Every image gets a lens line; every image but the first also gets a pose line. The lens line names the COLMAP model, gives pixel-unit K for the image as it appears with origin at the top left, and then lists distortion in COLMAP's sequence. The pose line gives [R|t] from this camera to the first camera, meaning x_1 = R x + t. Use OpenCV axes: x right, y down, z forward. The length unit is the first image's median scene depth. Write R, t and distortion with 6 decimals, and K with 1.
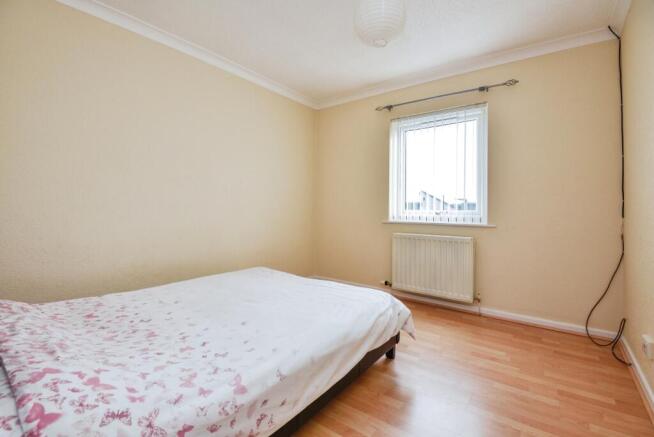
lens RADIAL K [[302.3, 0, 329.2], [0, 302.3, 208.0], [0, 0, 1]] dist [0.001732, 0.000222]
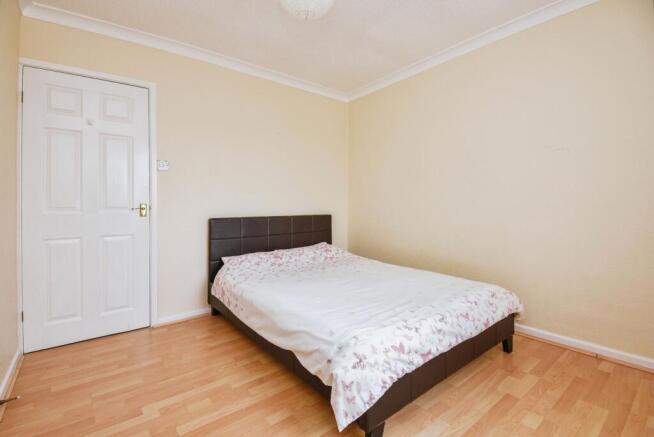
lens RADIAL K [[302.3, 0, 329.2], [0, 302.3, 208.0], [0, 0, 1]] dist [0.001732, 0.000222]
pose [[-0.260669, 0.000656, -0.965428, 1.084915], [0.004092, 0.999992, -0.000426, 0.009148], [0.965419, -0.004061, -0.260670, 1.437564]]
